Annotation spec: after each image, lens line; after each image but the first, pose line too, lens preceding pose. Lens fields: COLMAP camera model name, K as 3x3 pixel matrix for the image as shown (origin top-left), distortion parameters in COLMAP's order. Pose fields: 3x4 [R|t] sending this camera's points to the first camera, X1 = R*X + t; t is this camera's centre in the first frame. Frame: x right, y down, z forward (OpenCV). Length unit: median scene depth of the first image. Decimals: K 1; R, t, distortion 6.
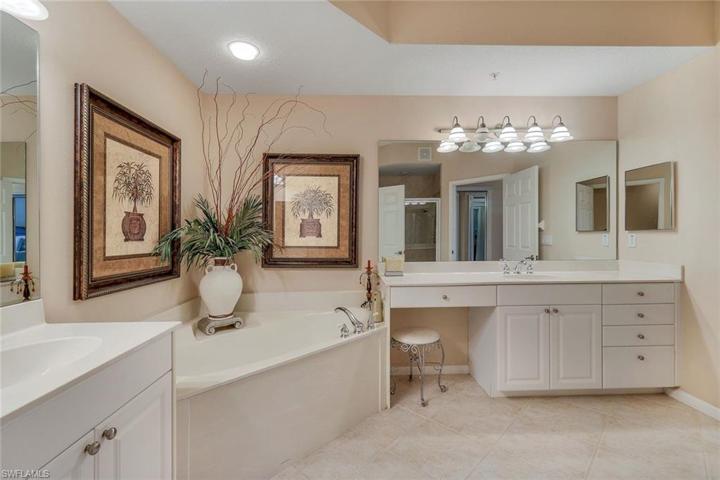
lens RADIAL K [[321.0, 0, 362.1], [0, 321.0, 233.9], [0, 0, 1]] dist [0.000076, -0.000110]
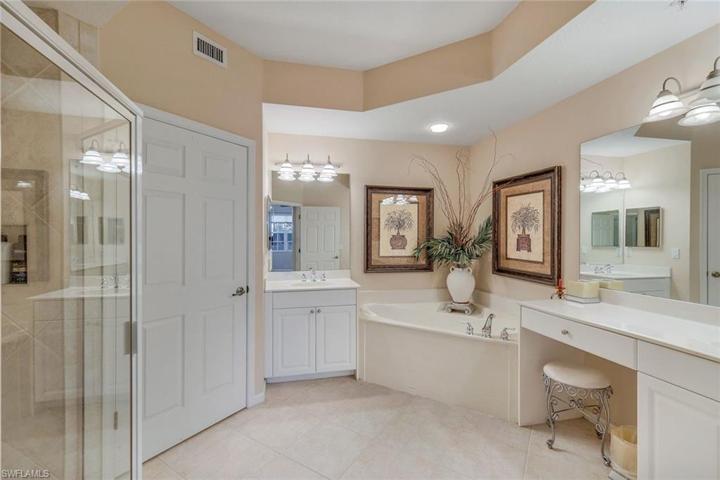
lens RADIAL K [[321.0, 0, 362.1], [0, 321.0, 233.9], [0, 0, 1]] dist [0.000076, -0.000110]
pose [[0.187954, -0.001580, -0.982177, 0.872004], [-0.000296, 0.999999, -0.001666, -0.050485], [0.982178, 0.000604, 0.187954, 0.290006]]
